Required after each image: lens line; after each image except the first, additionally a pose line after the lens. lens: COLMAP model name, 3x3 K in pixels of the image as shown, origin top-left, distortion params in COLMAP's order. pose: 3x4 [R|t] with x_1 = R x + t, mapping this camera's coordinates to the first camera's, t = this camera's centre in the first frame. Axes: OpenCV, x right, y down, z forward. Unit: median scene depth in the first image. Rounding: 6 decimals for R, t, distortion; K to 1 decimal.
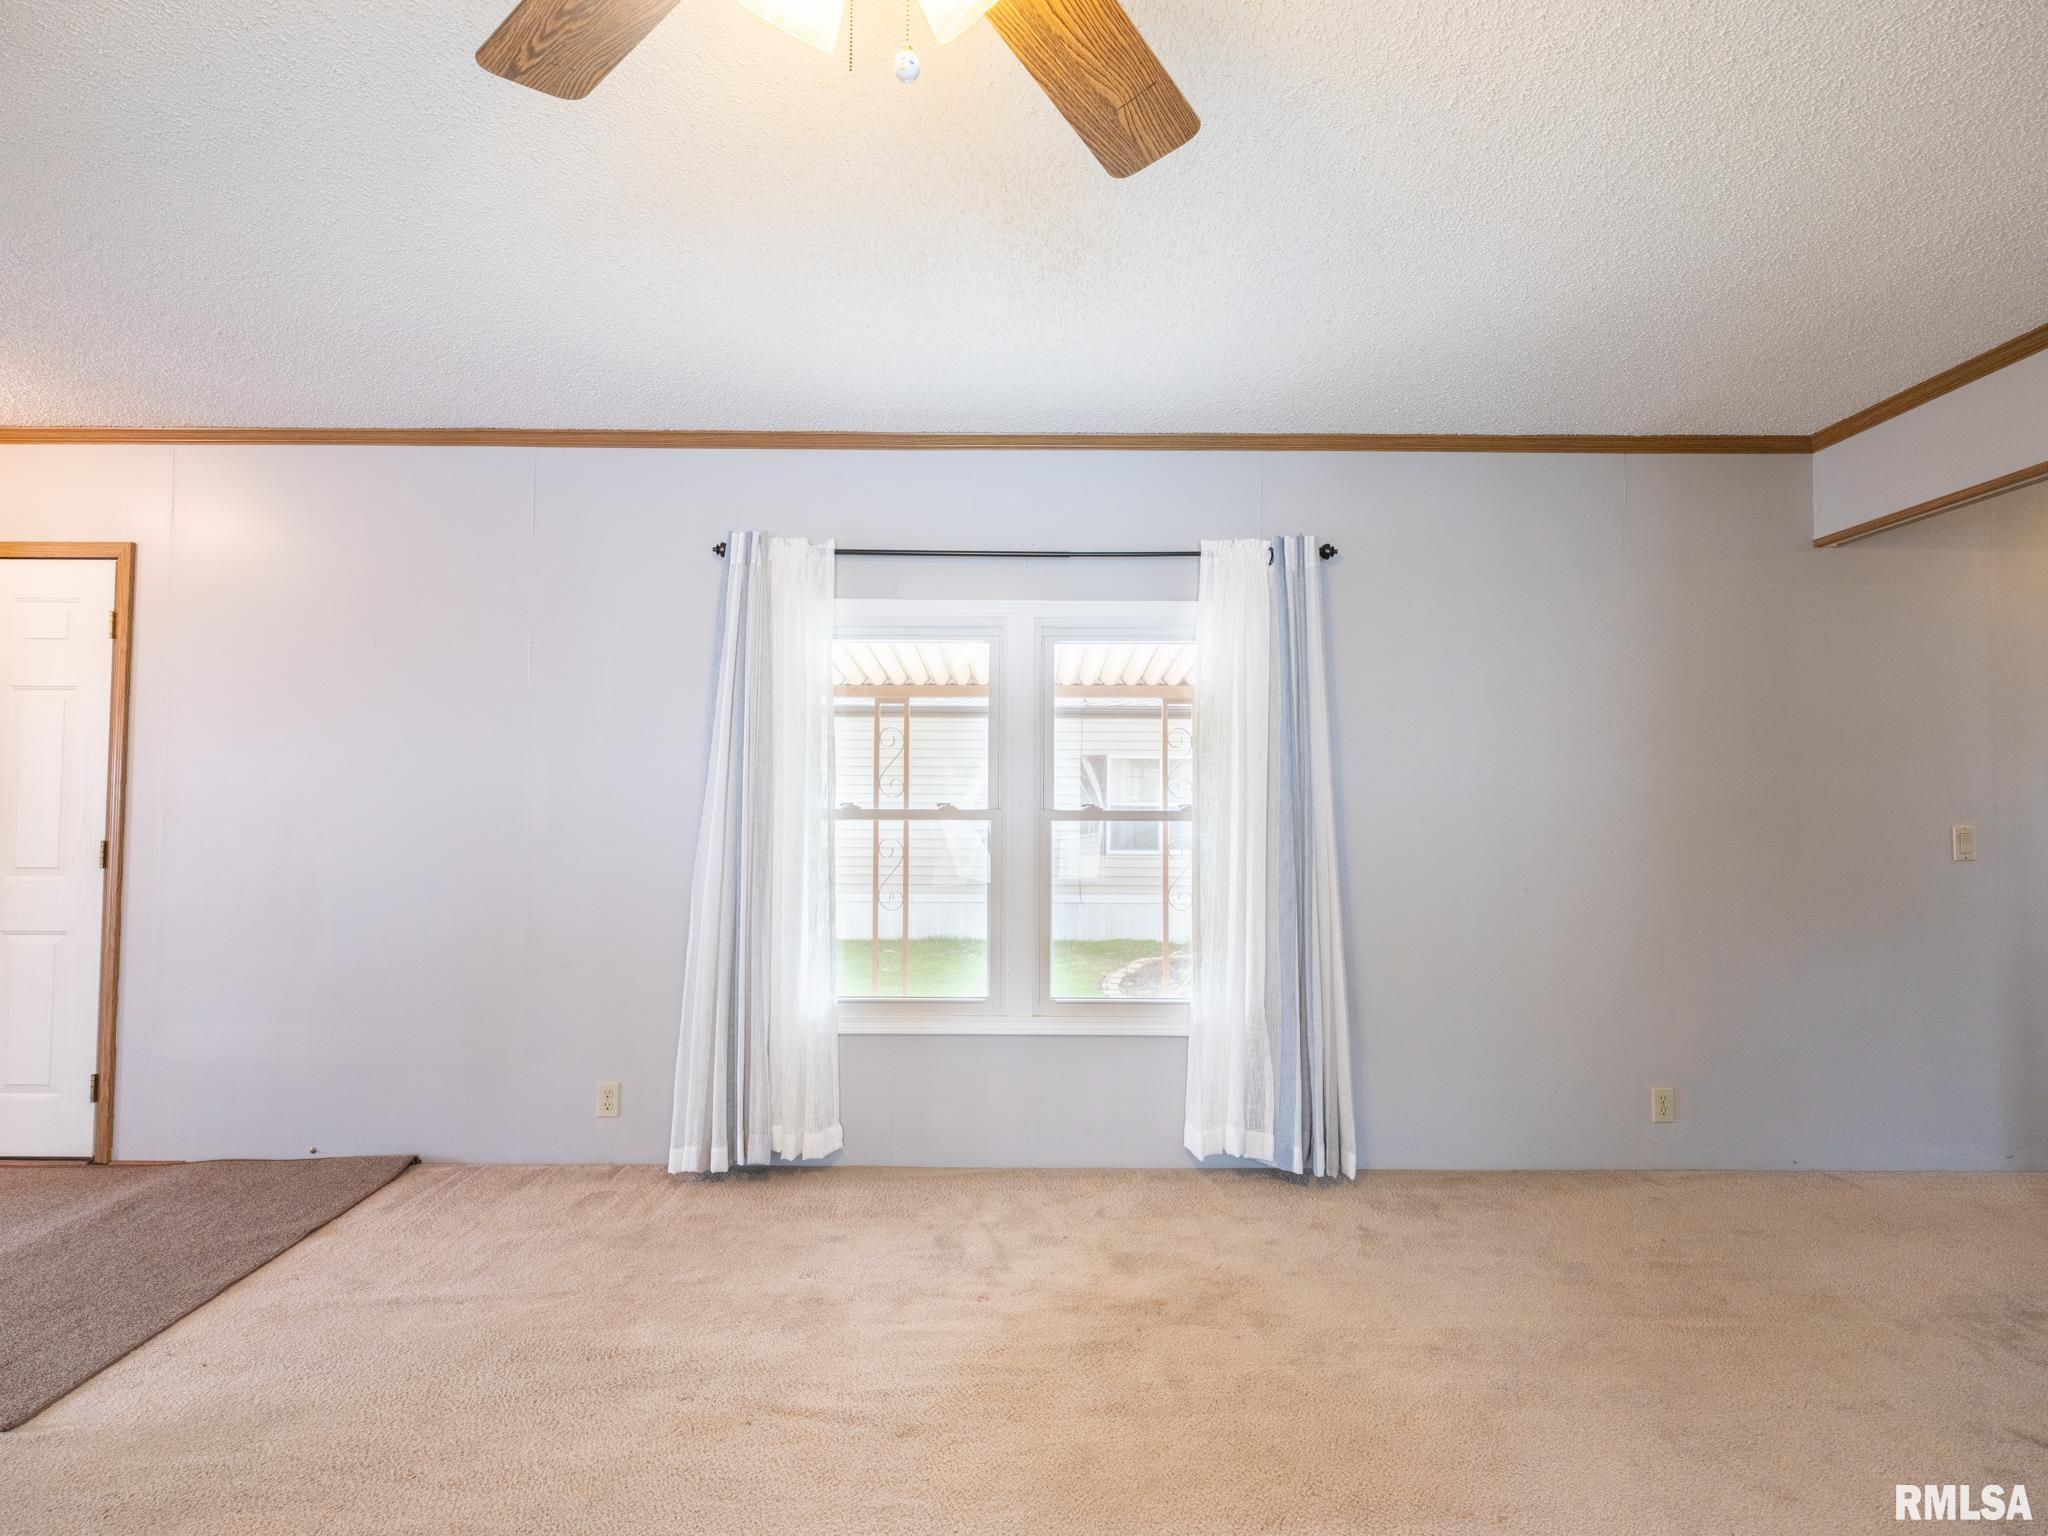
lens RADIAL K [[961.8, 0, 1027.4], [0, 961.8, 771.0], [0, 0, 1]] dist [-0.002347, 0.000787]
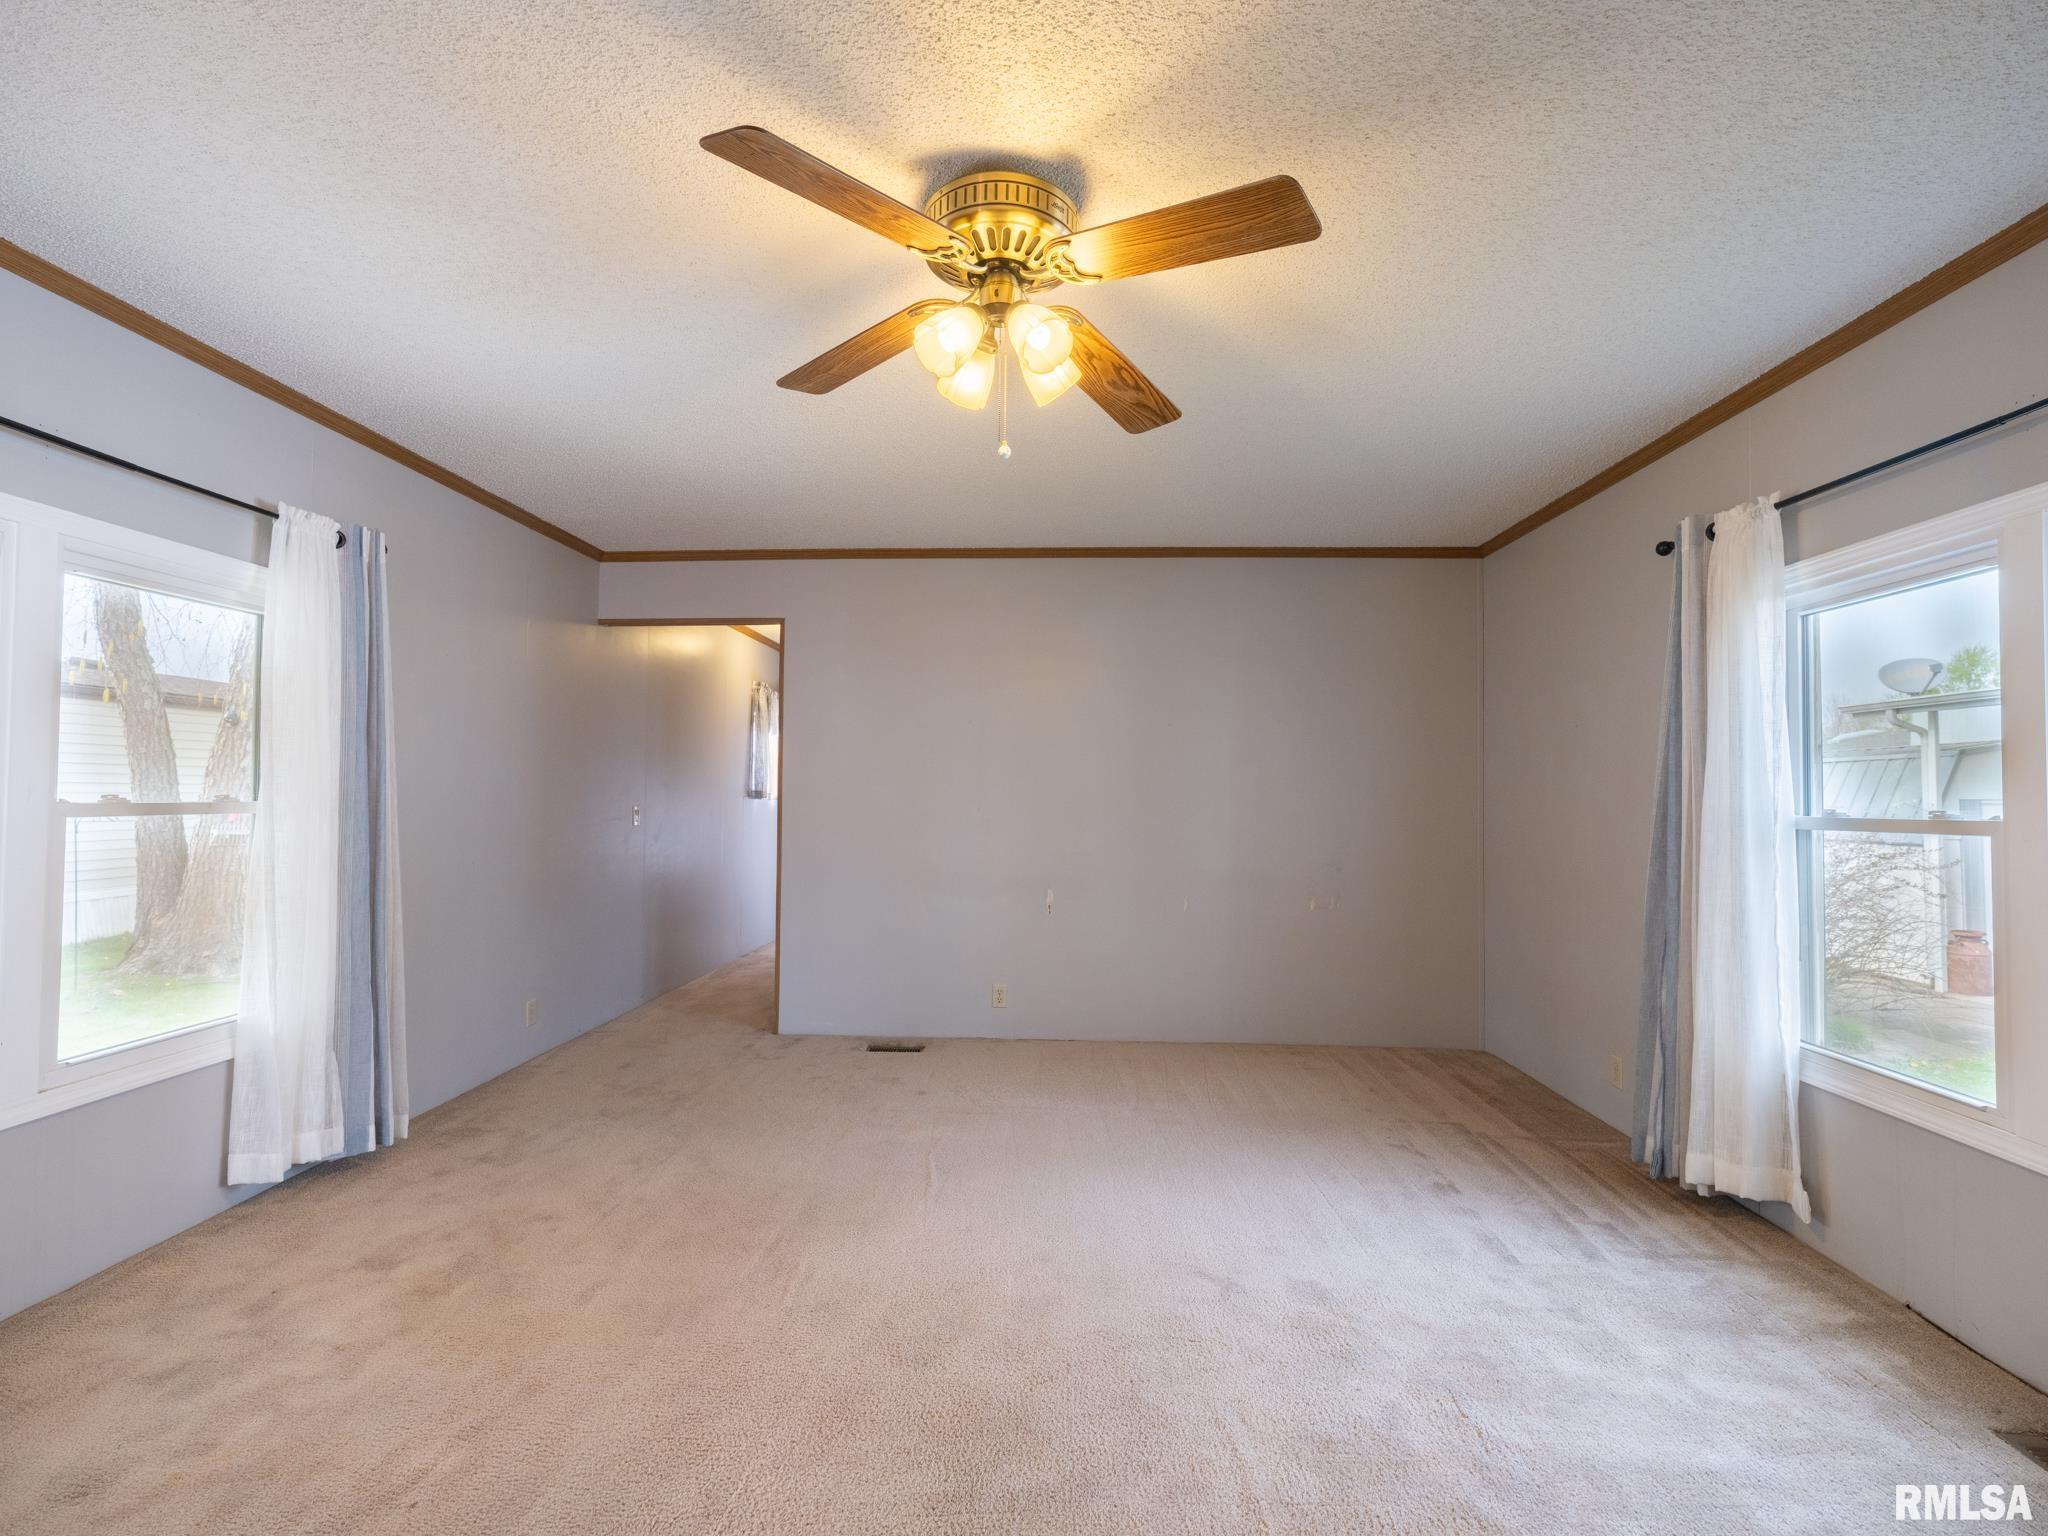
lens RADIAL K [[956.1, 0, 1024.0], [0, 956.1, 768.0], [0, 0, 1]] dist [-0.002264, 0.000975]
pose [[0.046278, 0.022552, 0.998674, -0.693870], [-0.038851, 0.999029, -0.020760, 0.001292], [-0.998173, -0.037838, 0.047110, 0.257680]]
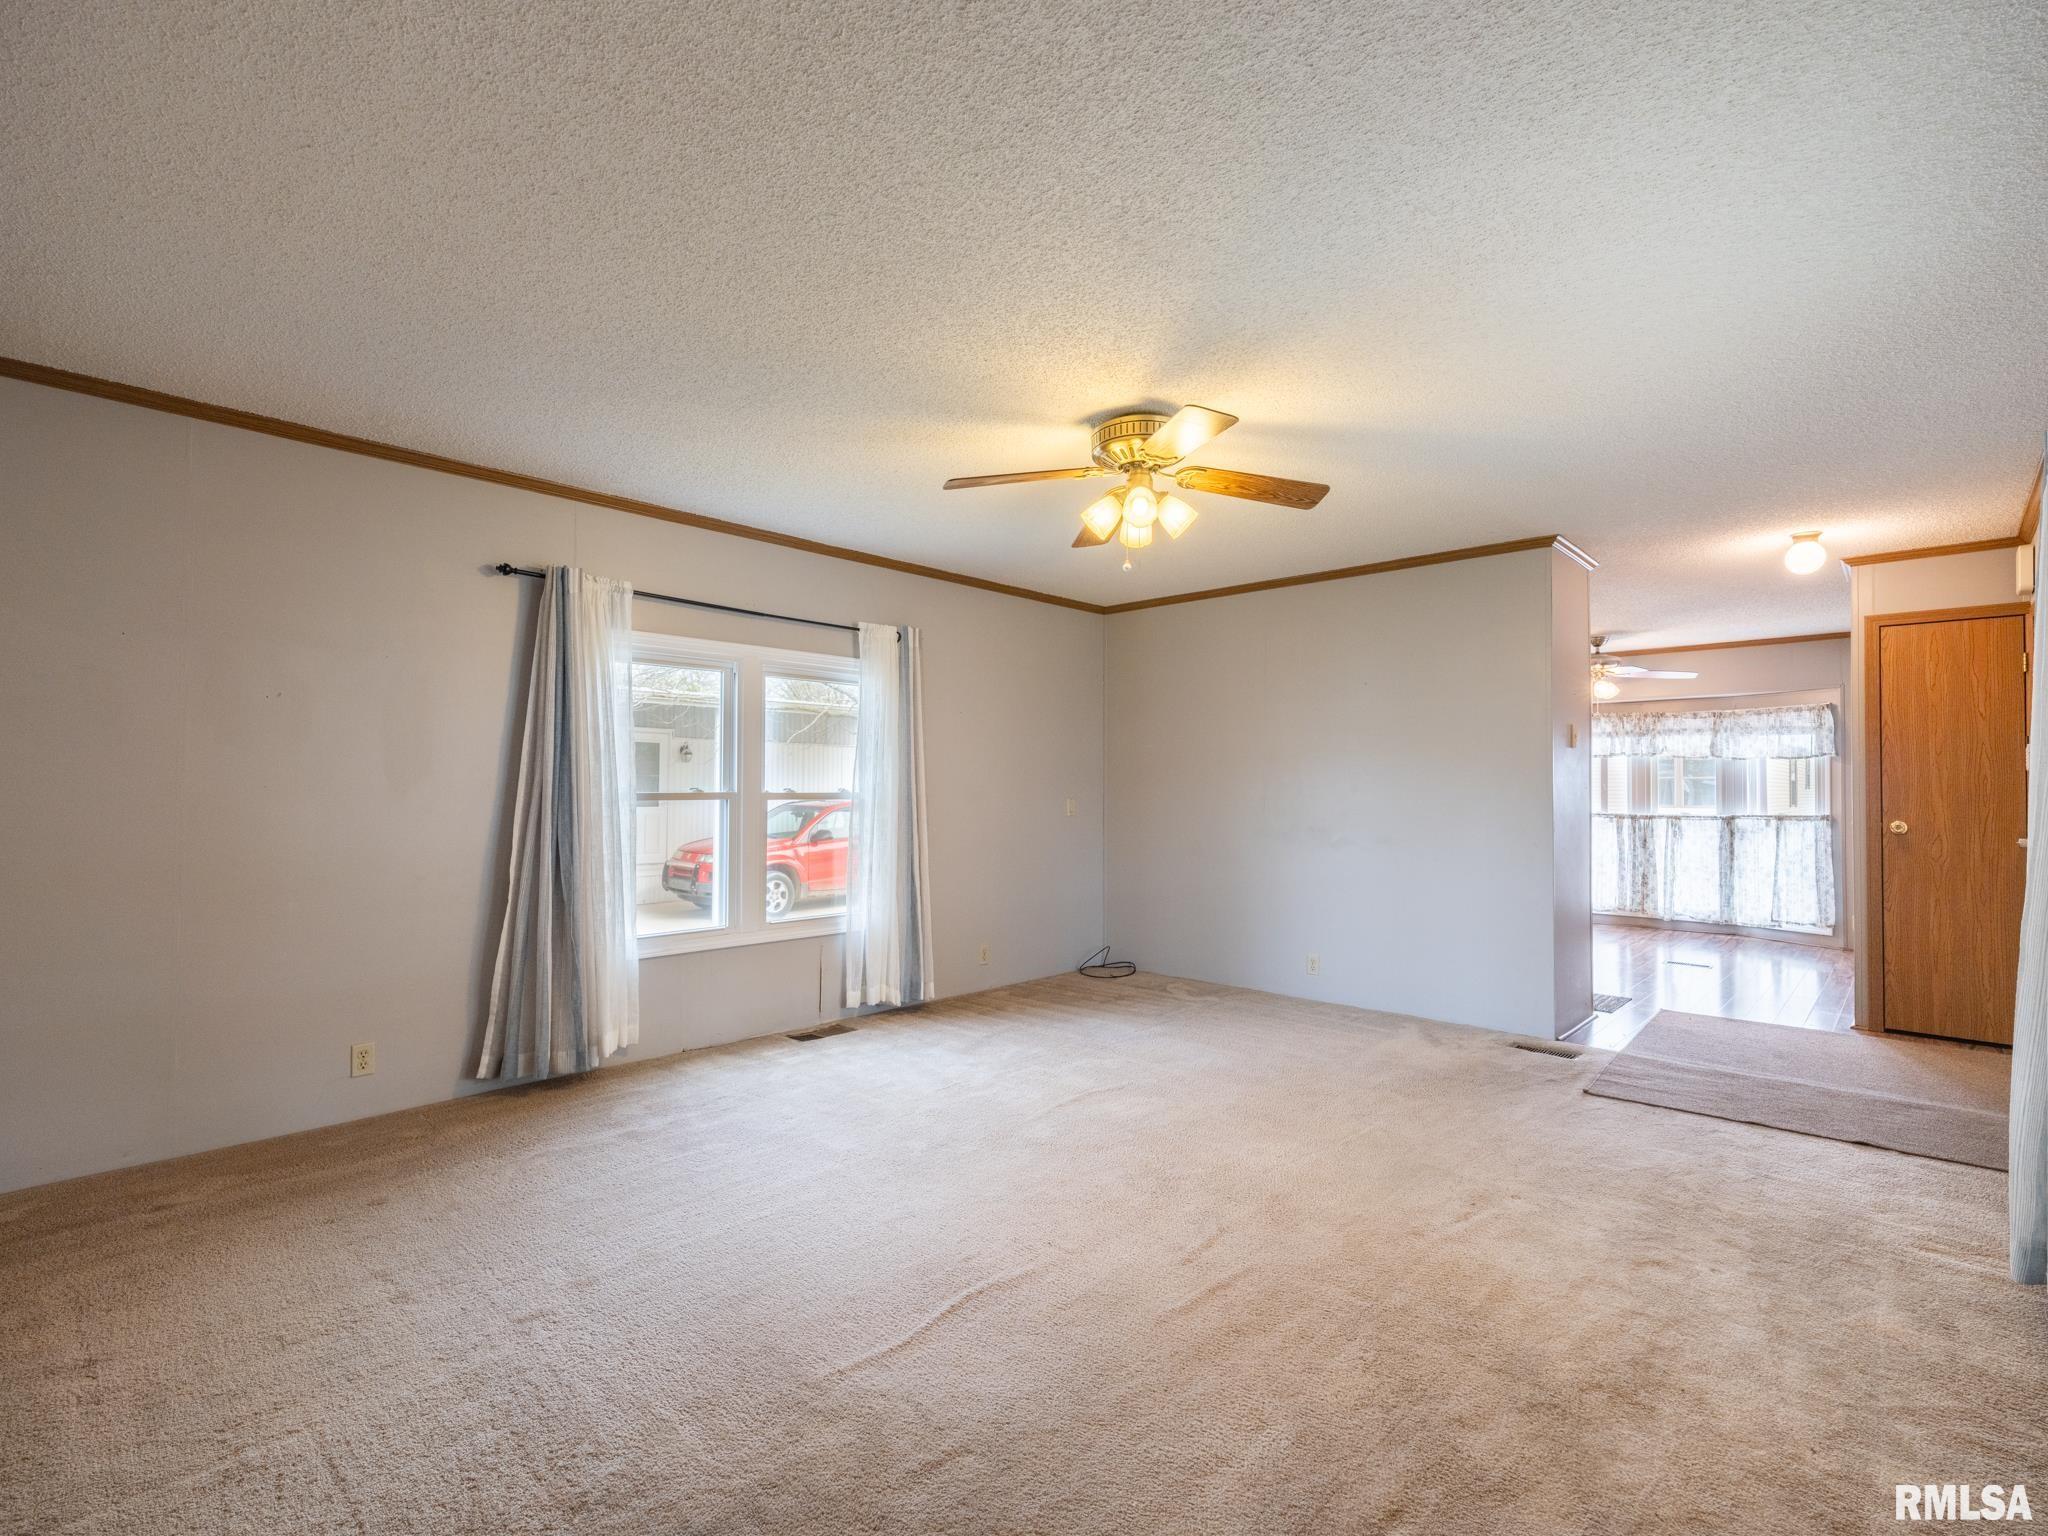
lens RADIAL K [[956.1, 0, 1024.0], [0, 956.1, 768.0], [0, 0, 1]] dist [-0.002264, 0.000975]
pose [[-0.687270, -0.025114, -0.725968, 0.779363], [0.011787, 0.998885, -0.045713, 0.033373], [0.726307, -0.039974, -0.686207, 0.928650]]
